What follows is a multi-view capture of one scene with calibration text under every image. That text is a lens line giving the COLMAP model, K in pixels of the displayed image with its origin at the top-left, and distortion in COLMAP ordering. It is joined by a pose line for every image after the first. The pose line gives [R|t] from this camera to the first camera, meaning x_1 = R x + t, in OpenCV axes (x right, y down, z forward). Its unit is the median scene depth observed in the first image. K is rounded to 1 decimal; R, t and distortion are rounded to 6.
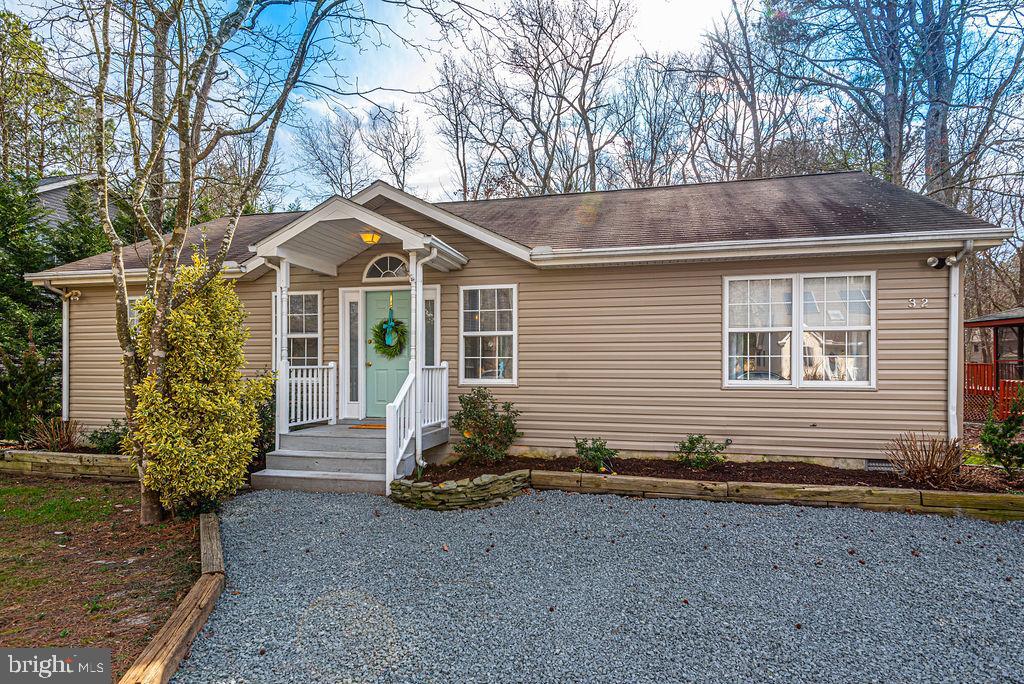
lens RADIAL K [[492.1, 0, 516.9], [0, 492.1, 332.2], [0, 0, 1]] dist [-0.000906, -0.000697]
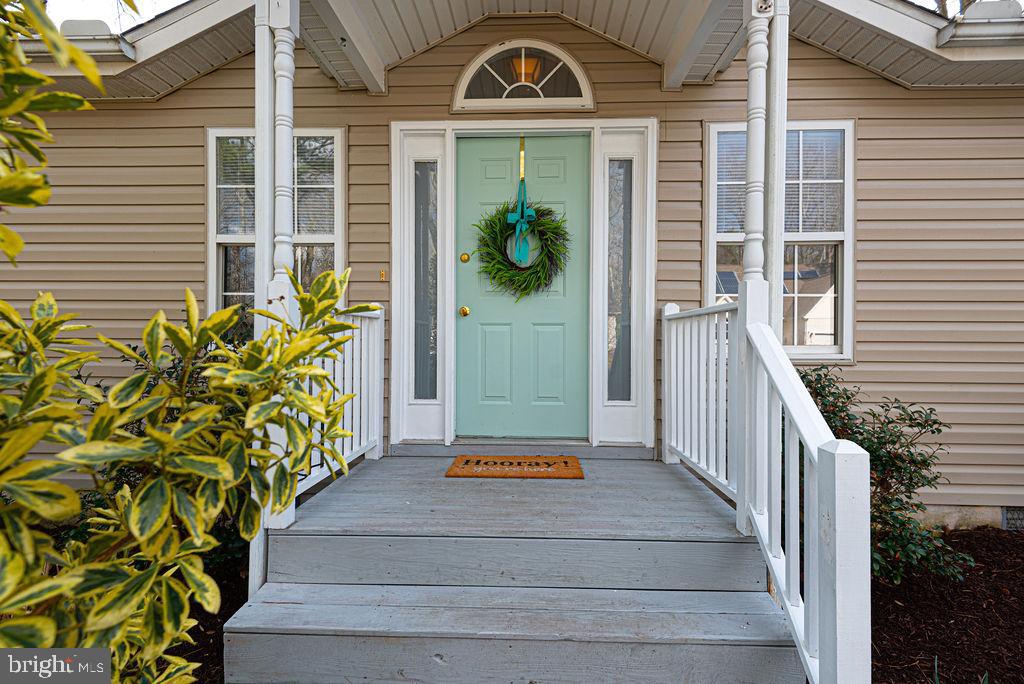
lens RADIAL K [[492.1, 0, 516.9], [0, 492.1, 332.2], [0, 0, 1]] dist [-0.000906, -0.000697]
pose [[0.986396, 0.009666, 0.164102, -0.327004], [-0.015272, 0.999341, 0.032935, 0.068914], [-0.163675, -0.034993, 0.985893, 0.581378]]
